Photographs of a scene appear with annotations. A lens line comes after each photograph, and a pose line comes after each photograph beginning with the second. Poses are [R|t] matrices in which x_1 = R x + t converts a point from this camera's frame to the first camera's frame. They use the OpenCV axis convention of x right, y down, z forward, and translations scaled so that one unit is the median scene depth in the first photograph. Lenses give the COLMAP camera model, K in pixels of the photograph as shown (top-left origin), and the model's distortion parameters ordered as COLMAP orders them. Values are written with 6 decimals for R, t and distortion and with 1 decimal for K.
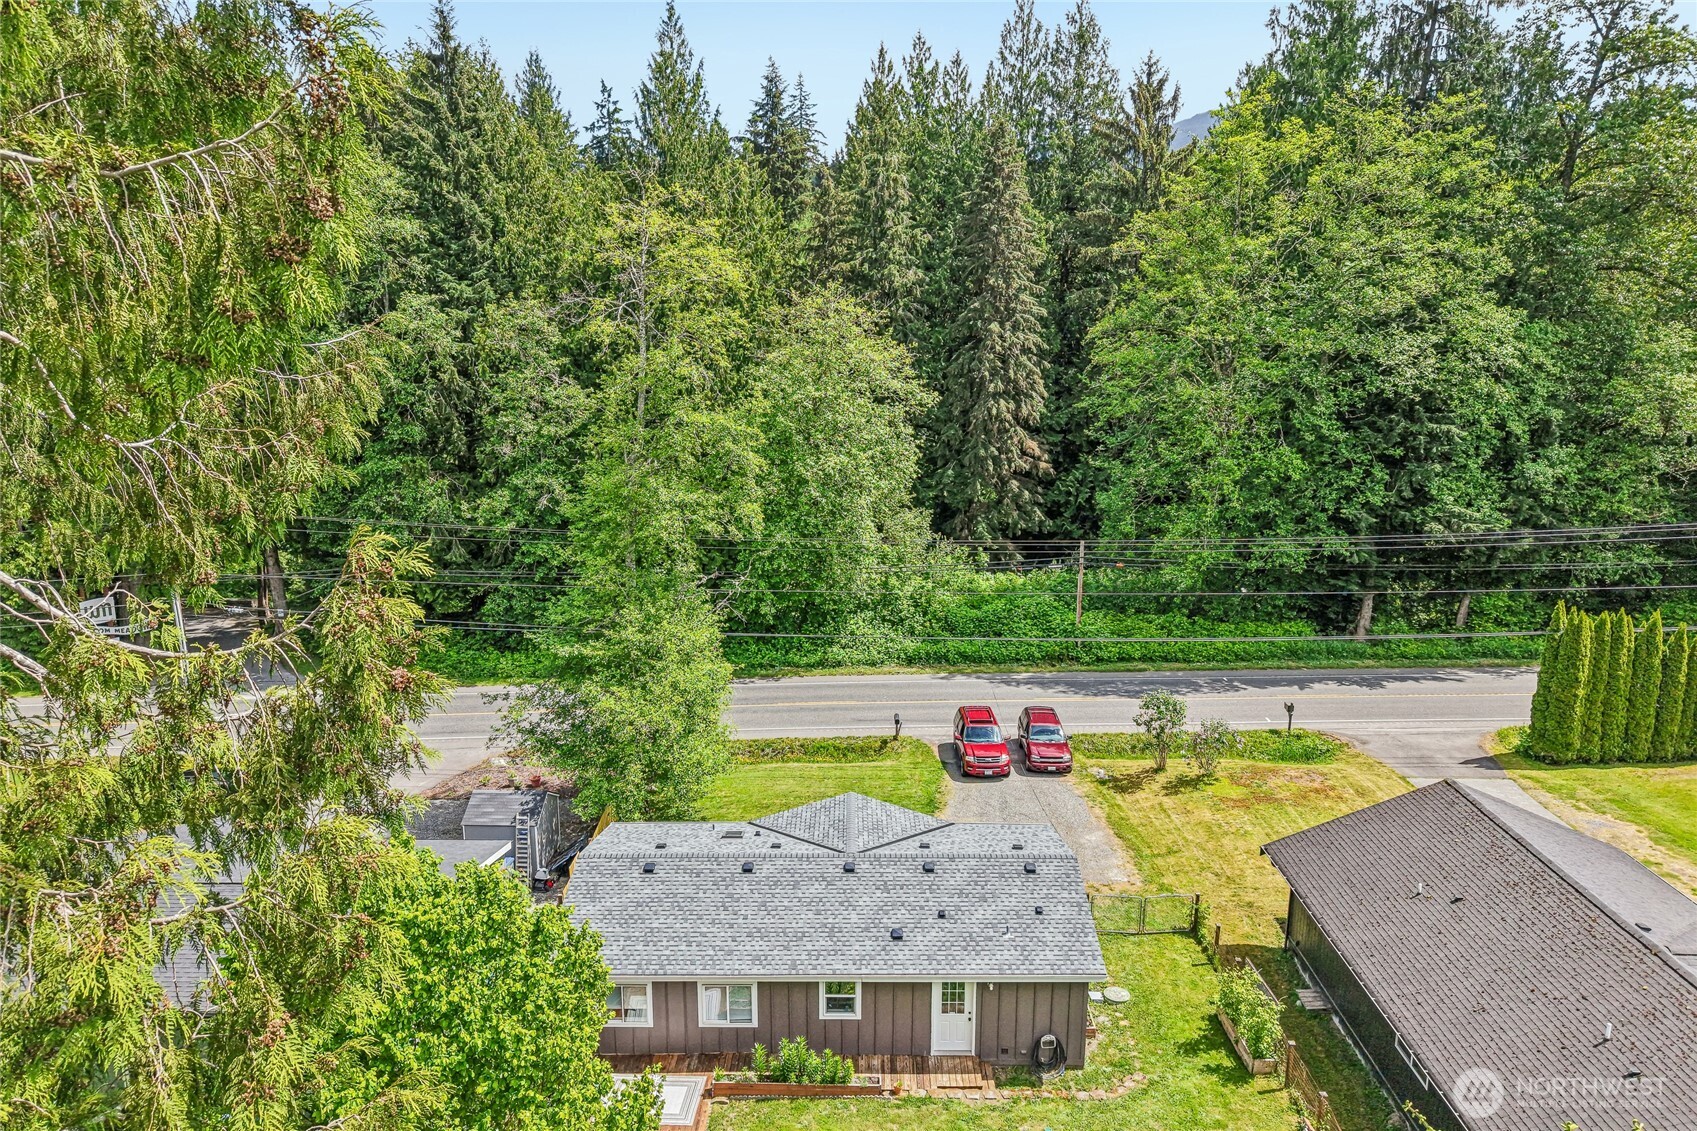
lens RADIAL K [[1128.3, 0, 848.5], [0, 1128.3, 565.5], [0, 0, 1]] dist [0.050013, -0.075525]
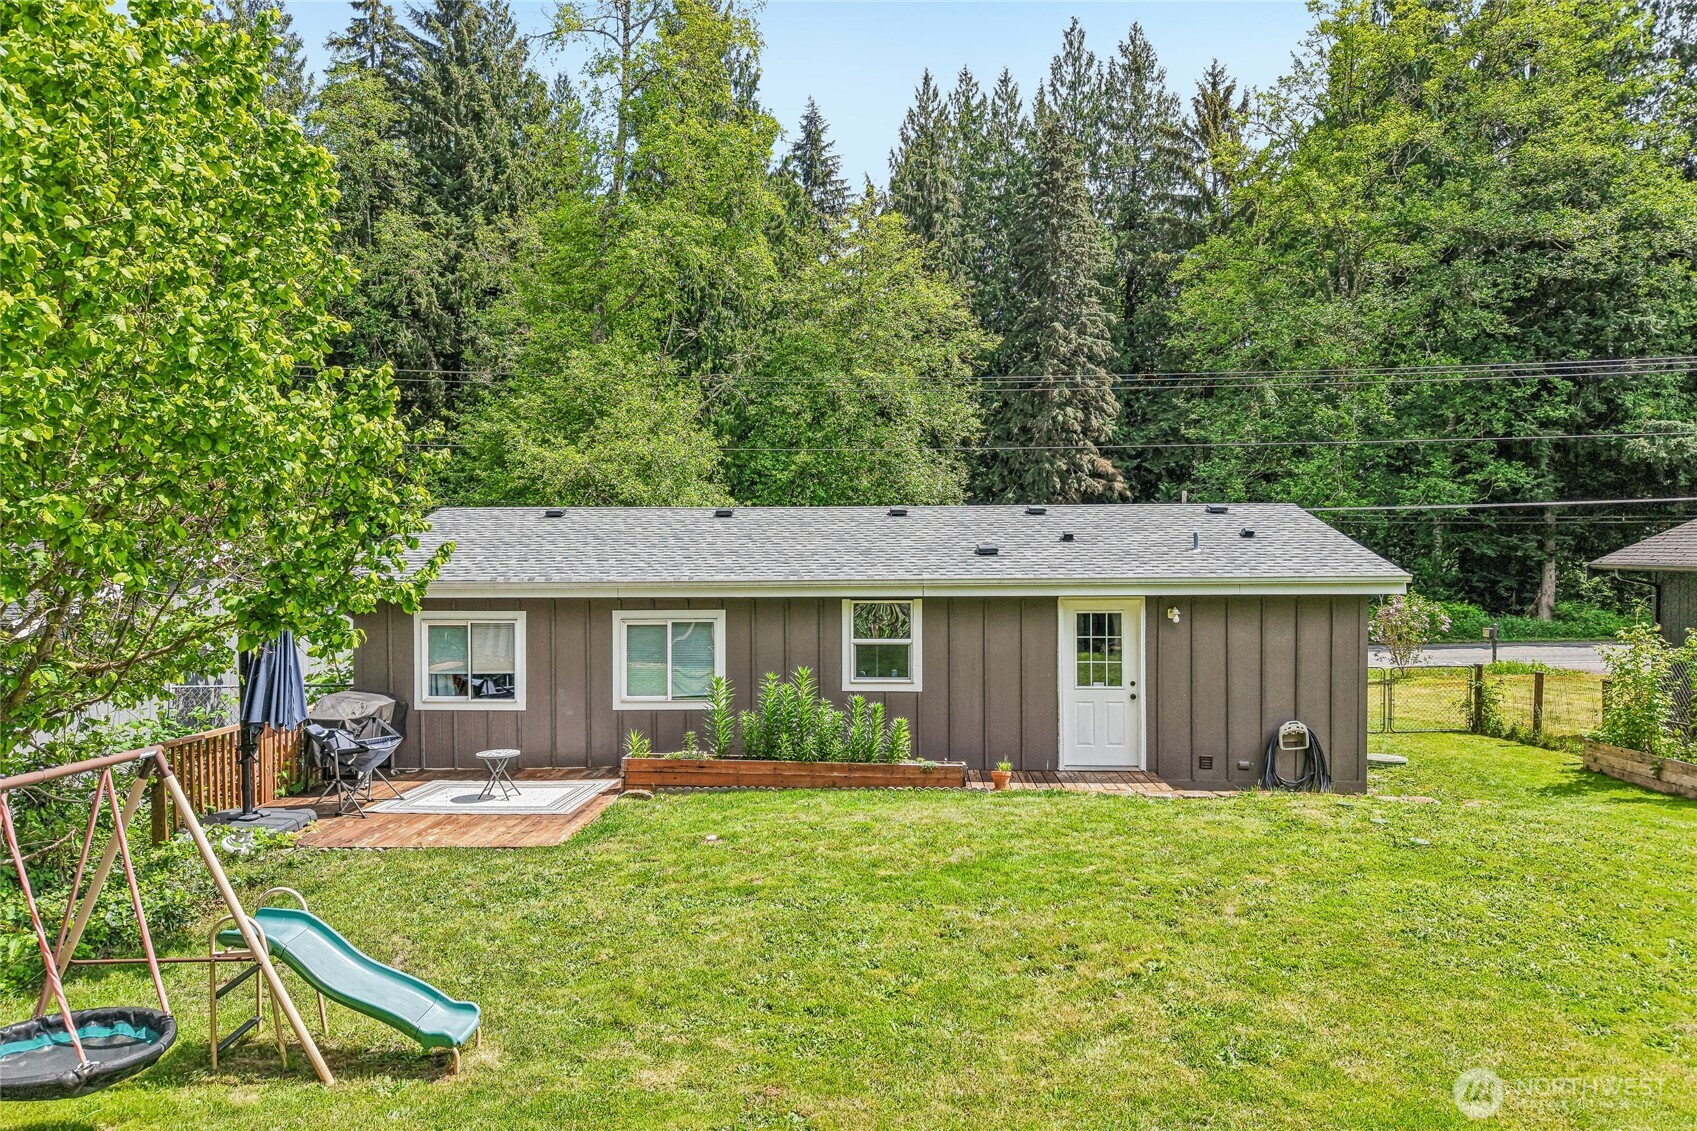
lens RADIAL K [[1130.1, 0, 848.5], [0, 1130.1, 565.5], [0, 0, 1]] dist [0.019174, -0.002339]
pose [[0.999210, -0.004582, -0.039467, -0.000865], [-0.003375, 0.979948, -0.199225, 0.201323], [0.039589, 0.199200, 0.979159, 0.217484]]
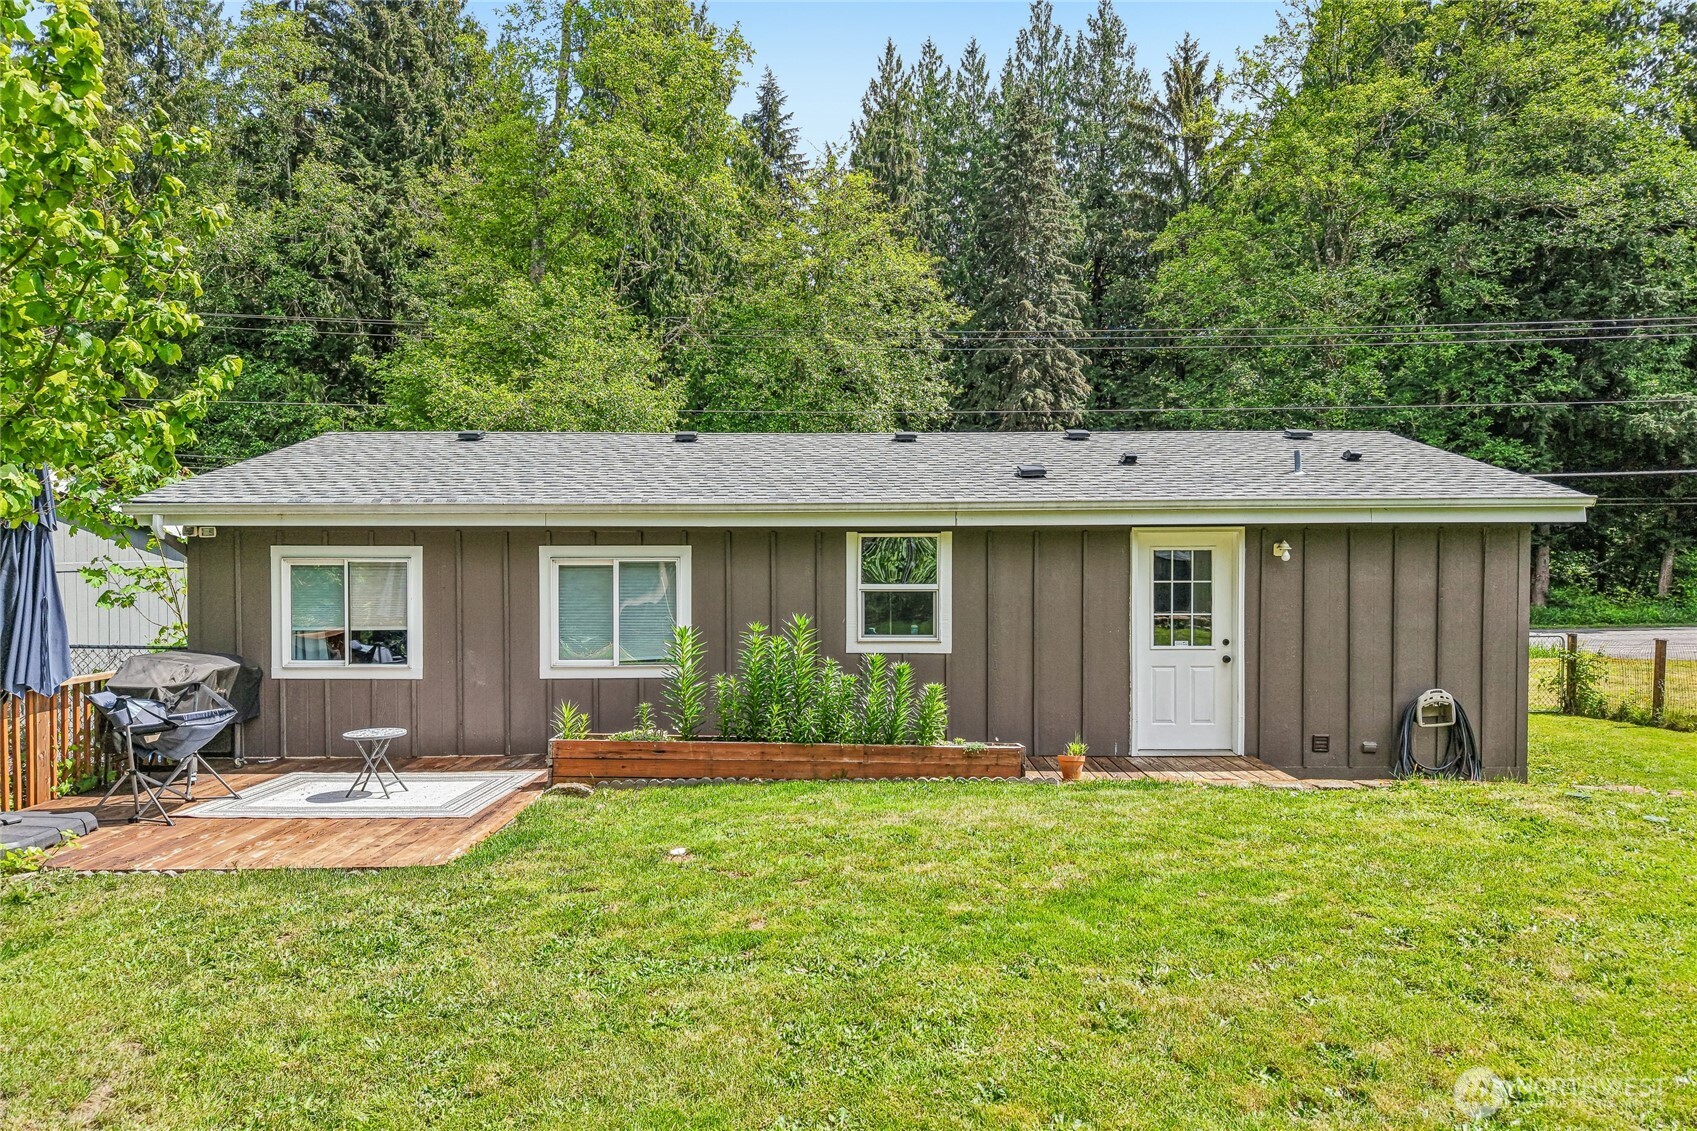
lens RADIAL K [[1134.1, 0, 848.5], [0, 1134.1, 565.5], [0, 0, 1]] dist [0.007413, 0.002123]
pose [[0.999990, -0.002193, 0.004012, -0.011864], [0.002950, 0.979876, -0.199584, 0.202258], [-0.003494, 0.199594, 0.979872, 0.275213]]
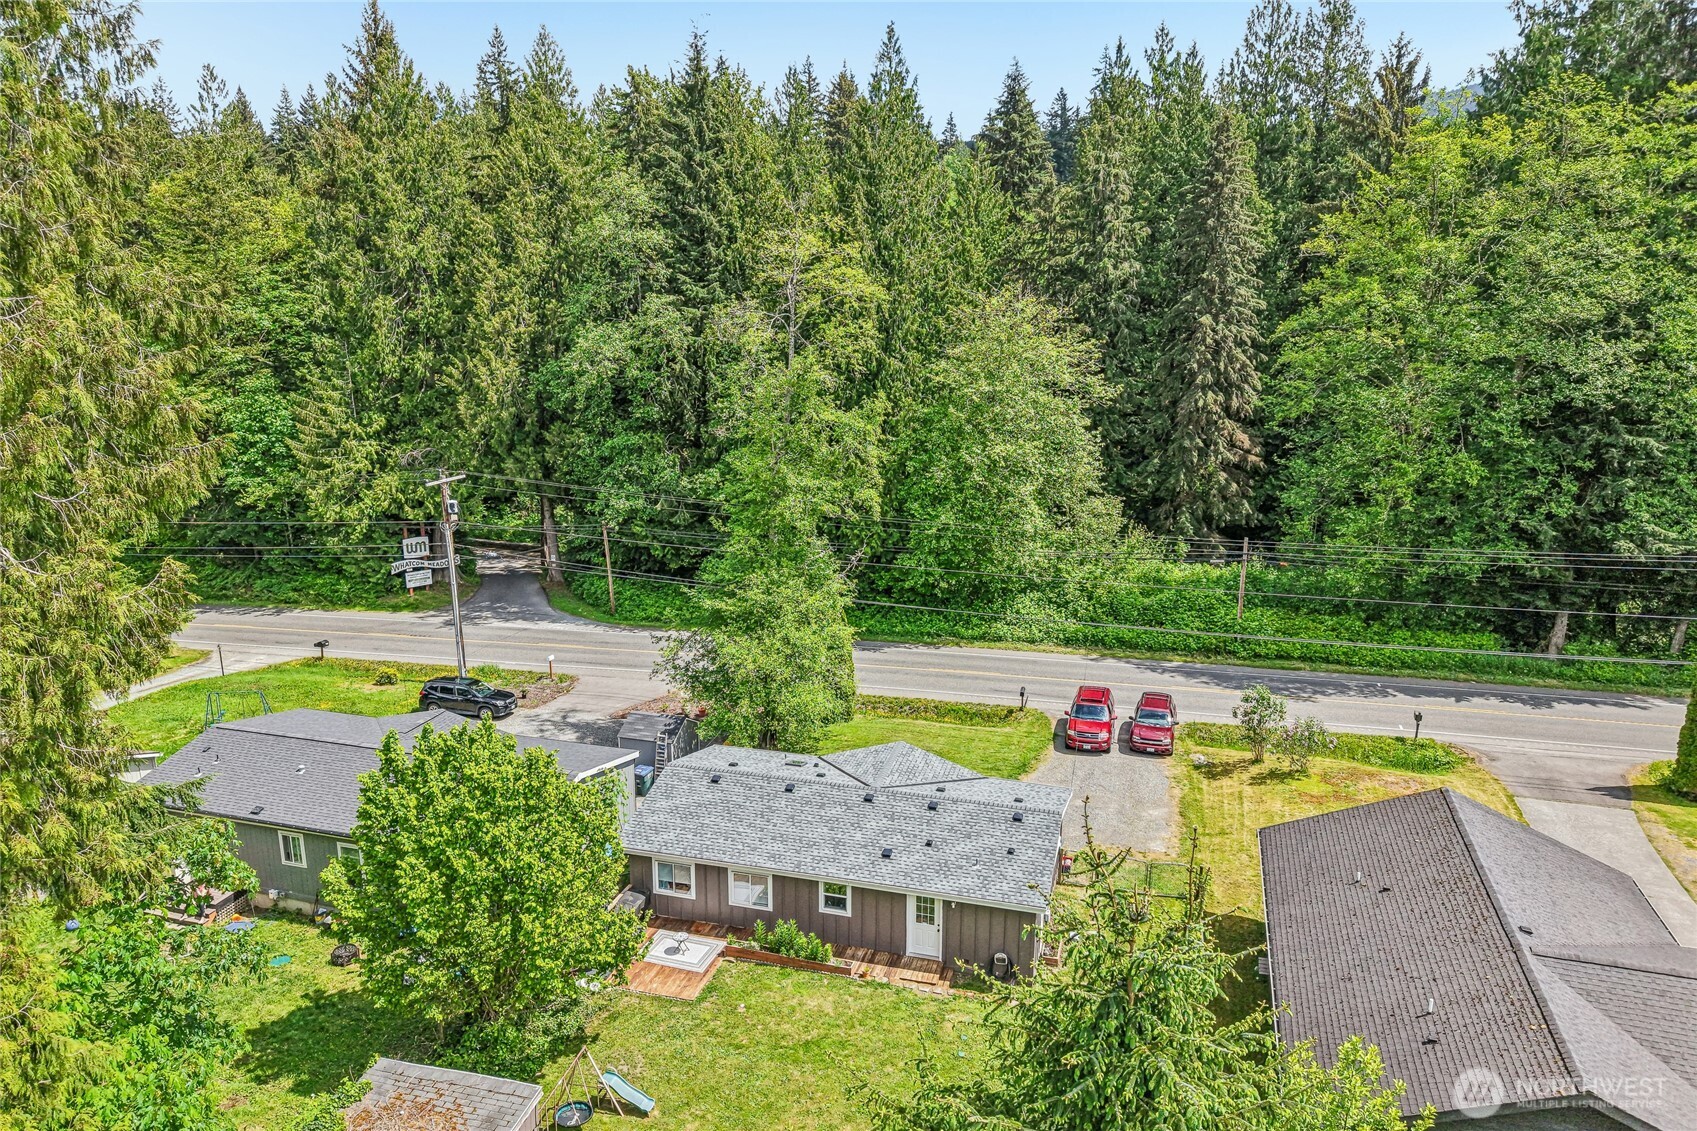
lens RADIAL K [[1128.3, 0, 848.5], [0, 1128.3, 565.5], [0, 0, 1]] dist [0.050013, -0.075525]
pose [[0.962226, 0.064795, -0.264430, 0.139547], [-0.058309, 0.997775, 0.032314, -0.009362], [0.265935, -0.015674, 0.963863, -0.081732]]
